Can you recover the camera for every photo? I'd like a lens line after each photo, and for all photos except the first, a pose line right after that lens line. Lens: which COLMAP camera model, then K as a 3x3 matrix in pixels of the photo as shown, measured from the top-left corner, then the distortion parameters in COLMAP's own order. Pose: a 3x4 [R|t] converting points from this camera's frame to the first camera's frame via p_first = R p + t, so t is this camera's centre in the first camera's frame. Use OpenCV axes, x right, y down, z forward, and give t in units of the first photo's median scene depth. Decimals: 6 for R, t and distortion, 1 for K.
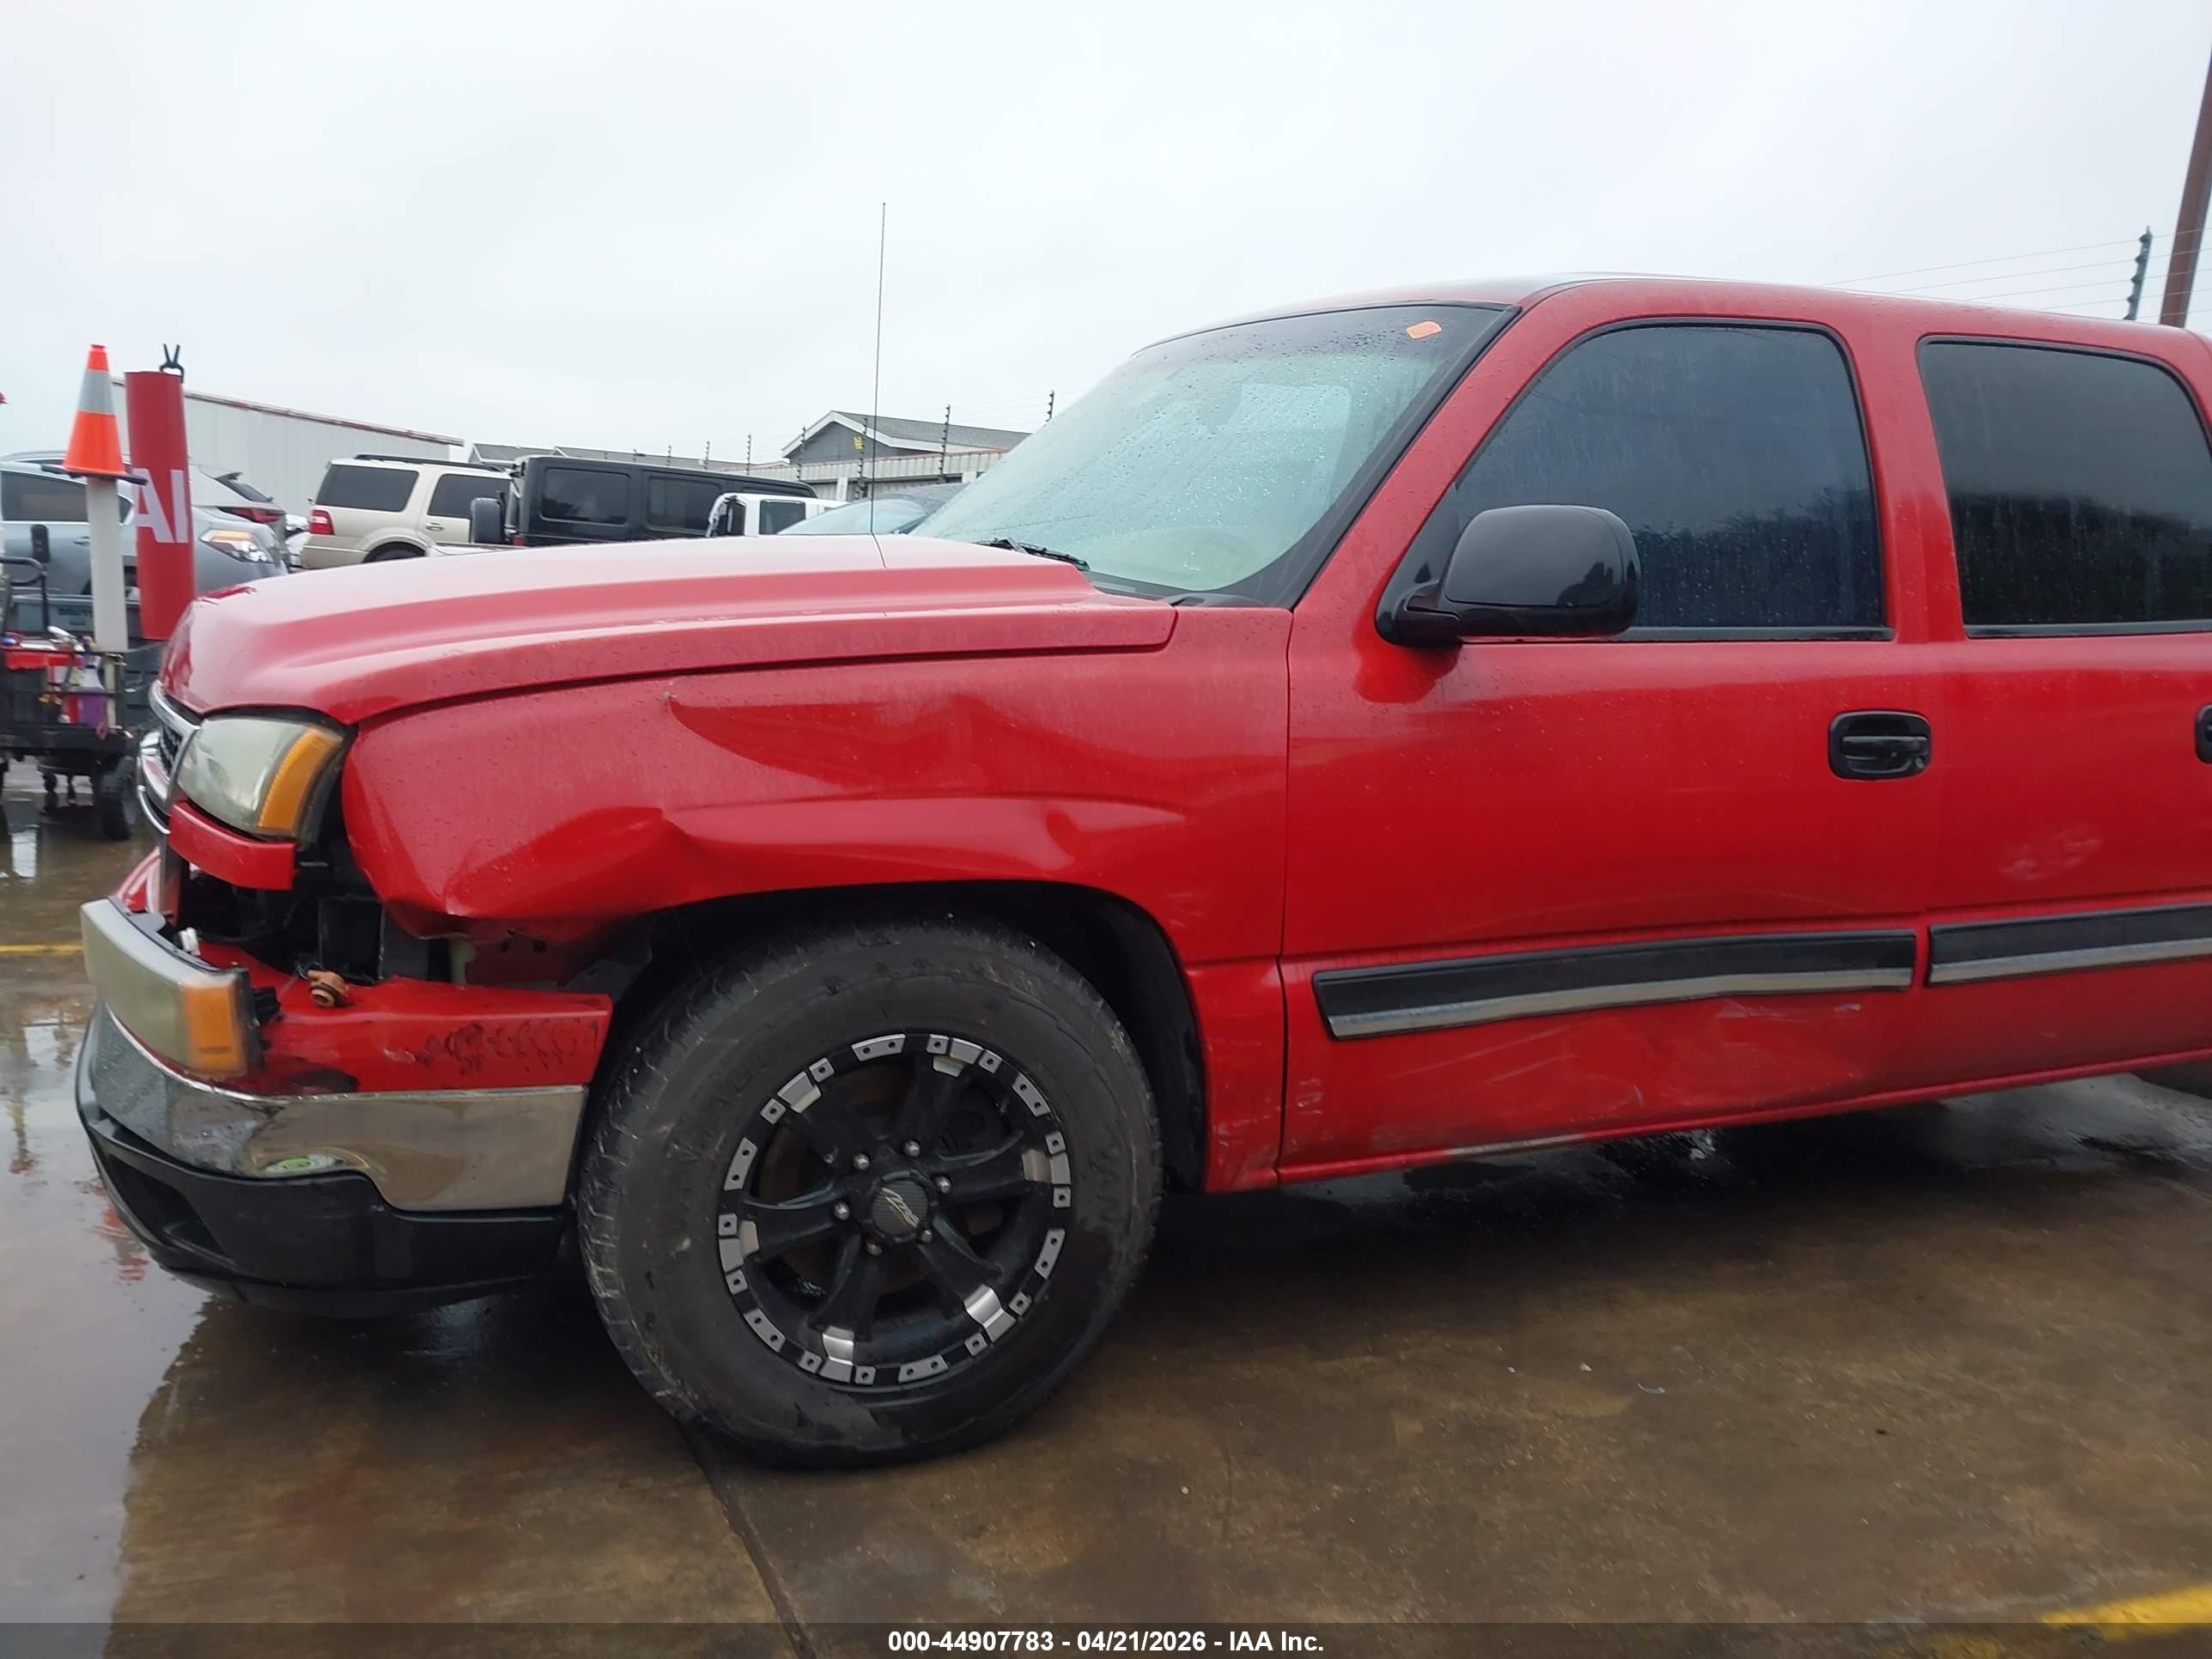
lens RADIAL K [[1742.1, 0, 1106.0], [0, 1742.1, 829.5], [0, 0, 1]] dist [0.048884, -0.040739]
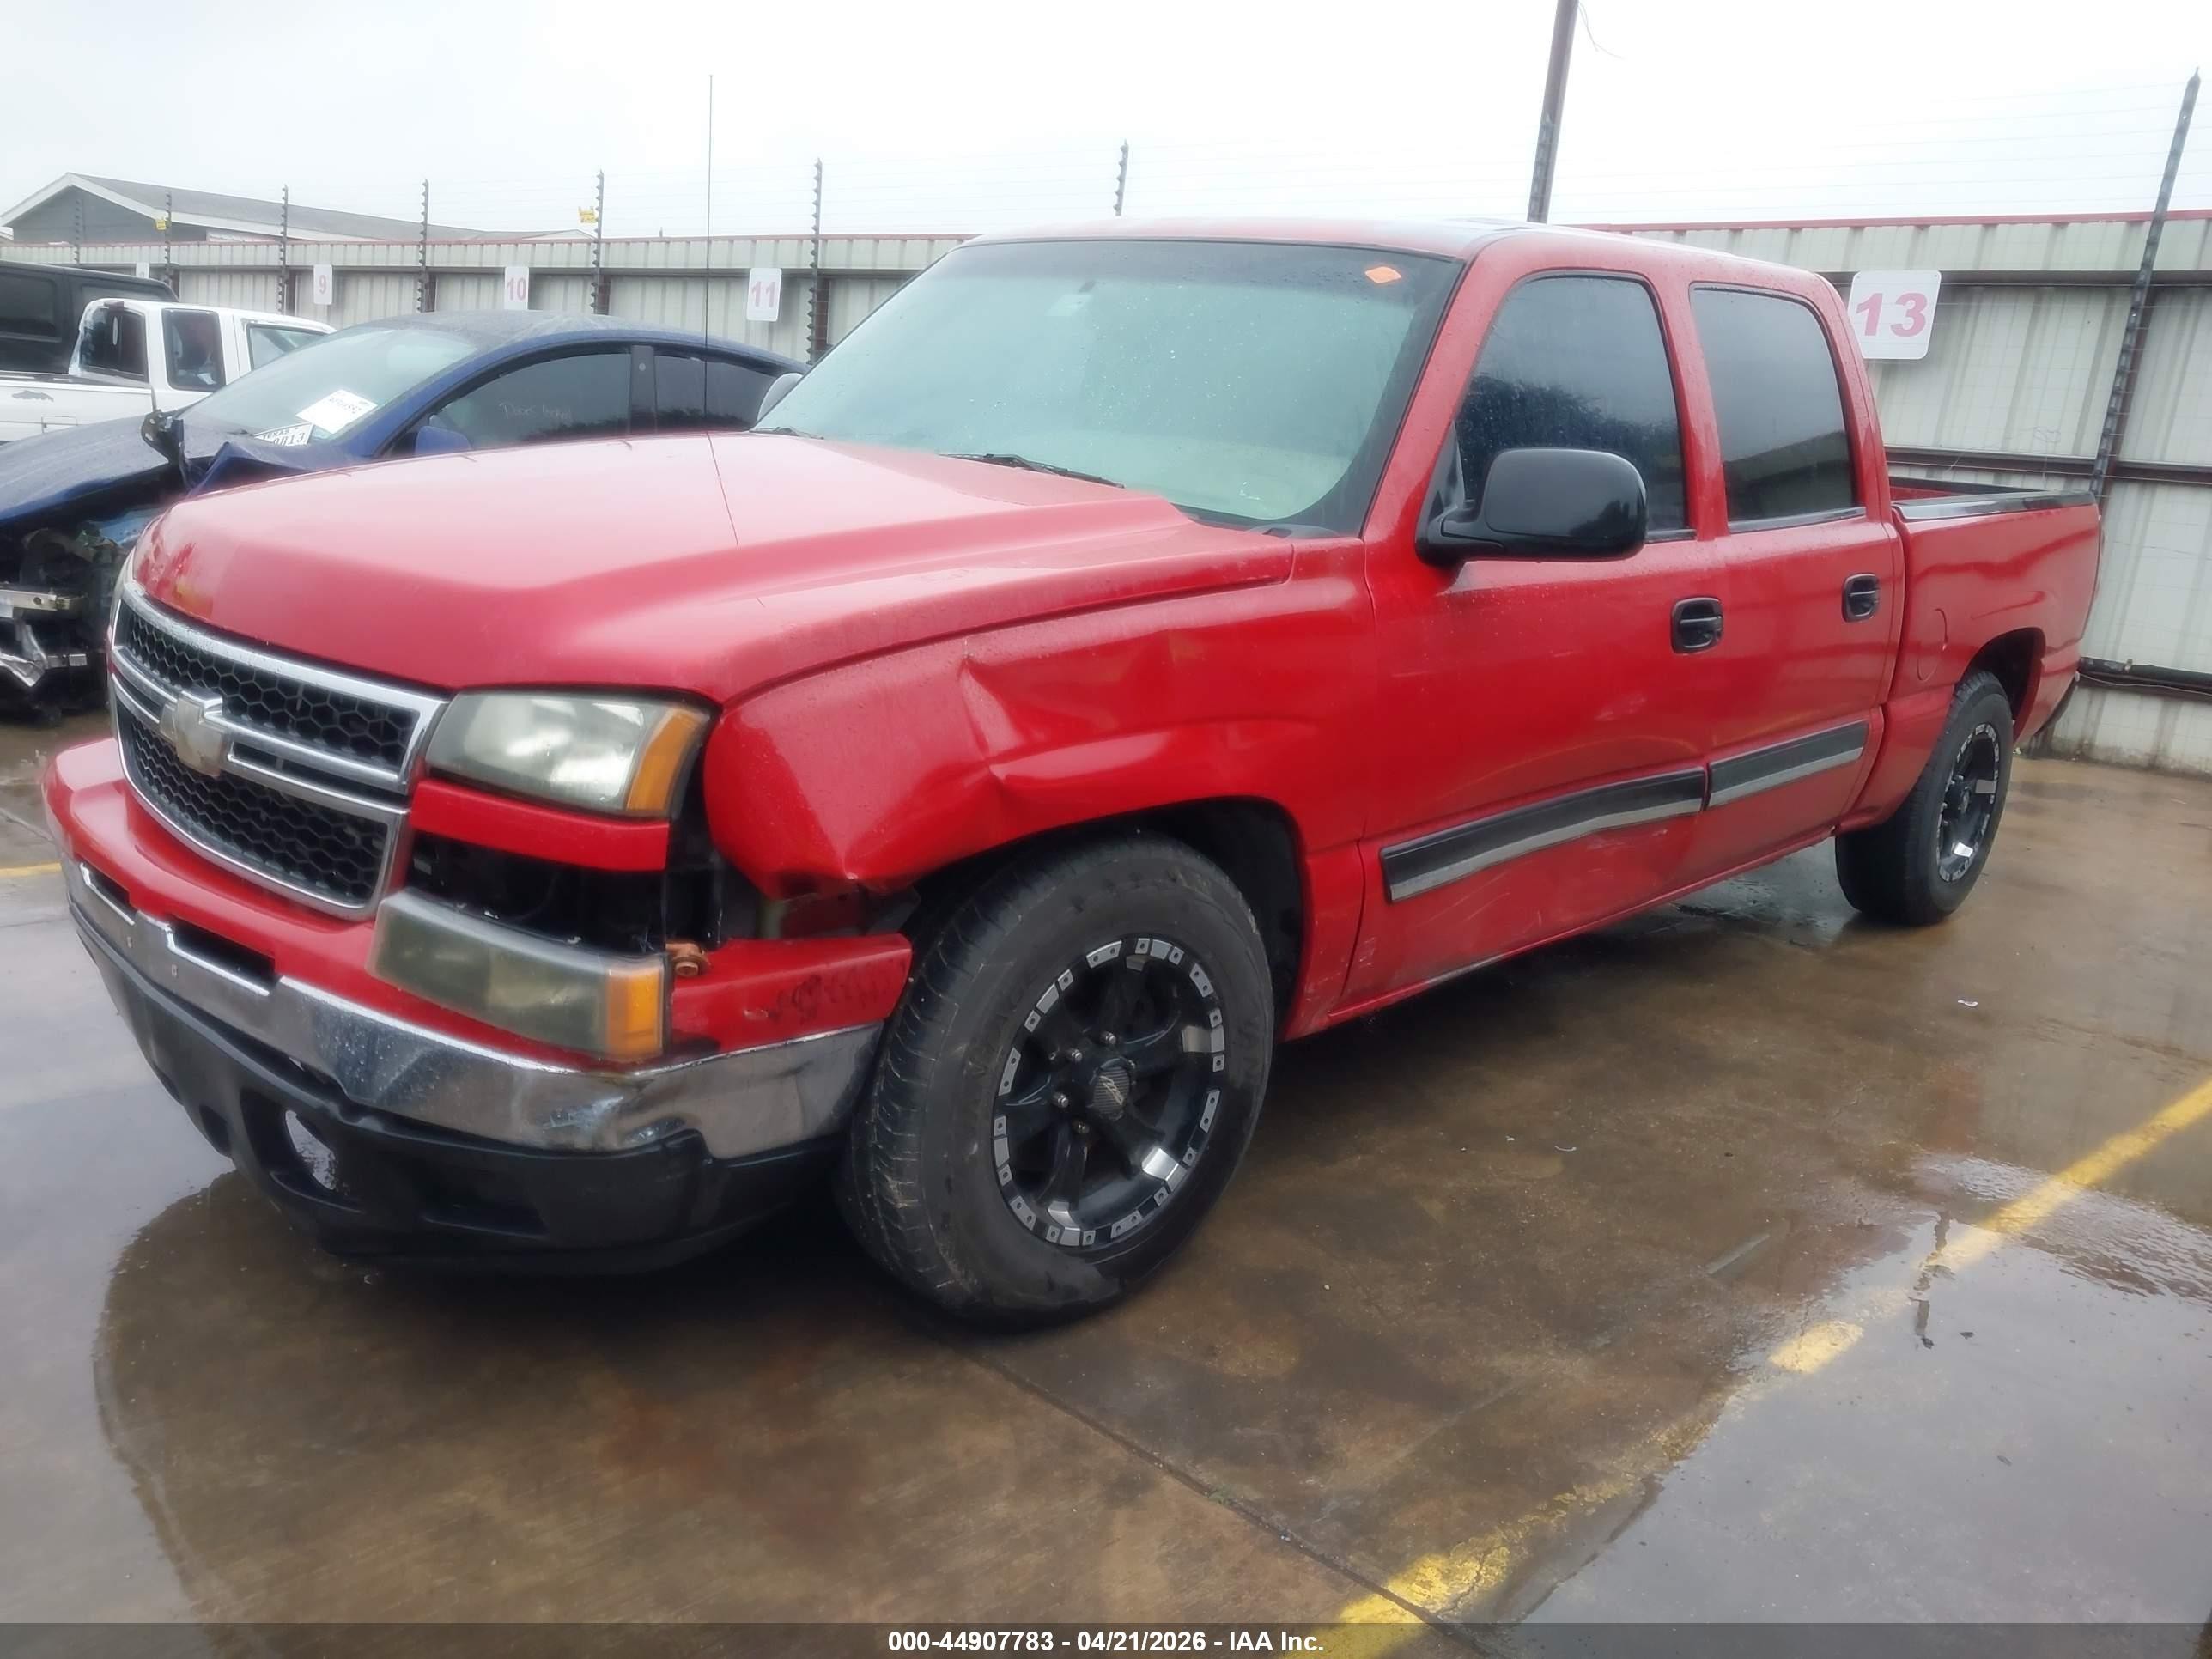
lens RADIAL K [[1751.0, 0, 1019.9], [0, 1751.0, 832.5], [0, 0, 1]] dist [0.097152, -0.151856]
pose [[0.930251, -0.081992, 0.357645, -0.564016], [0.039717, 0.991487, 0.123996, -0.092584], [-0.364767, -0.101143, 0.925589, -0.015660]]
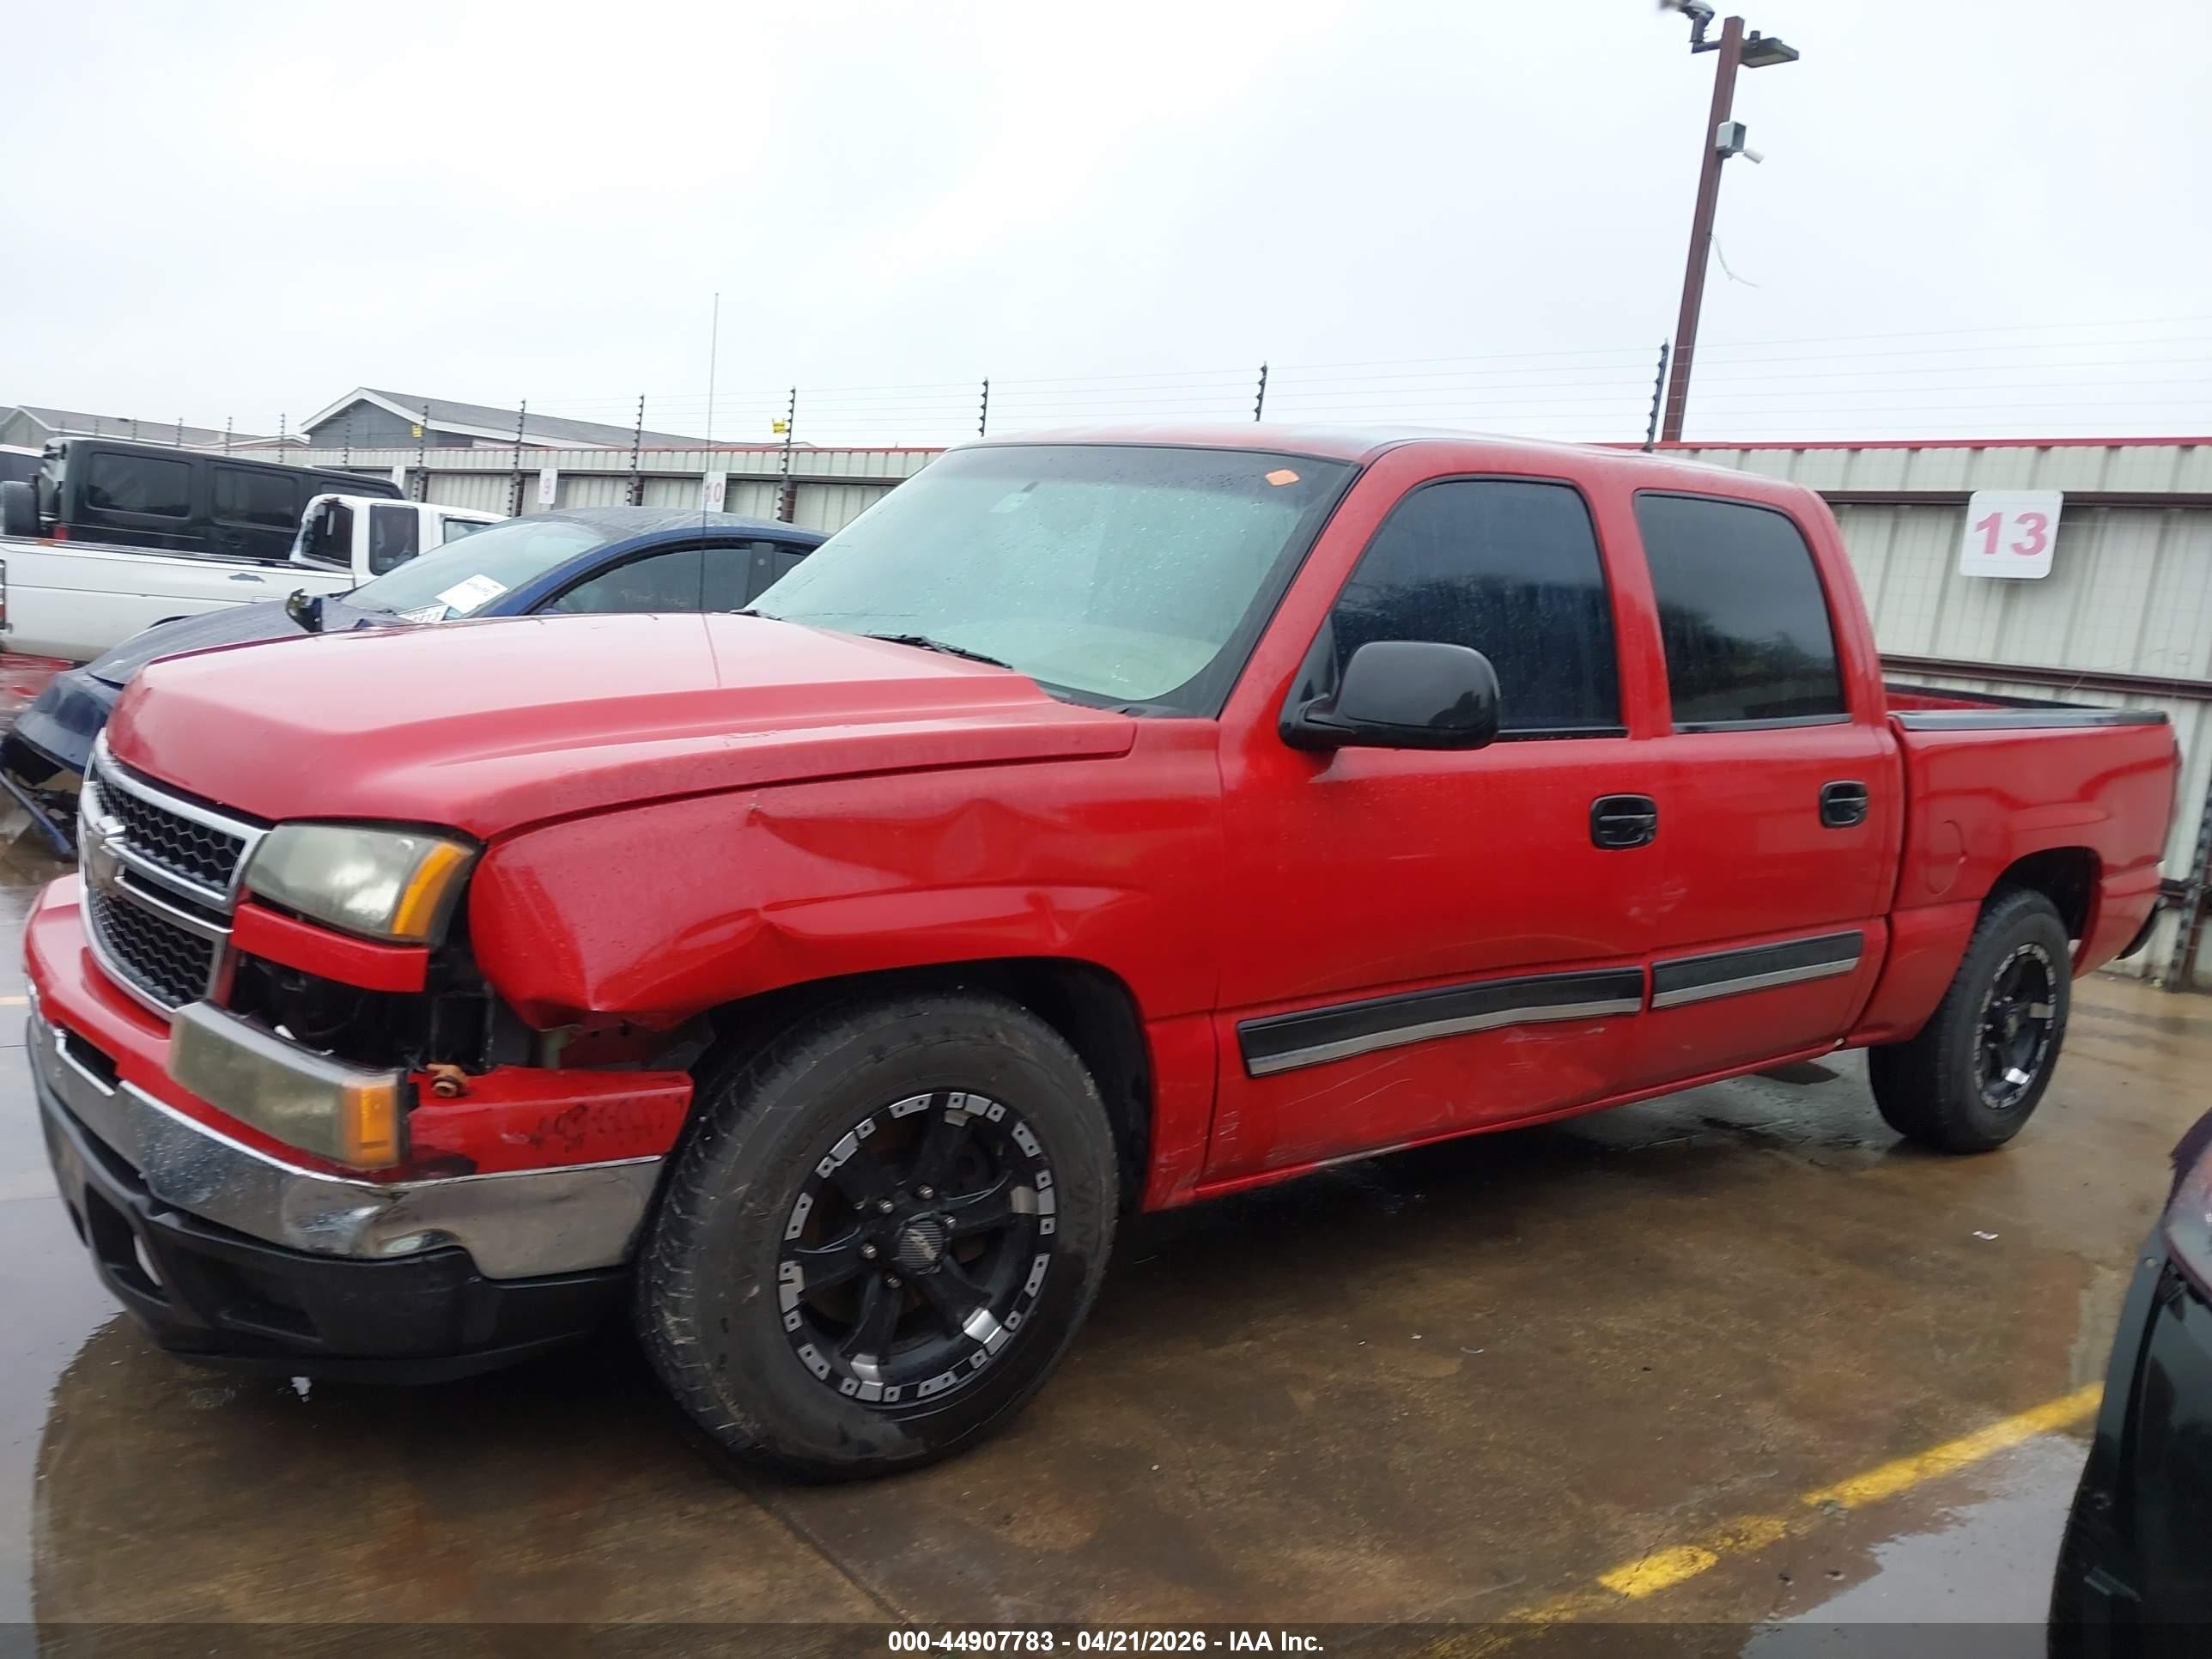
lens RADIAL K [[1748.9, 0, 1069.3], [0, 1748.9, 822.6], [0, 0, 1]] dist [0.095793, -0.139720]
pose [[0.966086, -0.005012, 0.258171, -0.319074], [0.004404, 0.999986, 0.002932, -0.063009], [-0.258182, -0.001696, 0.966095, -0.138815]]
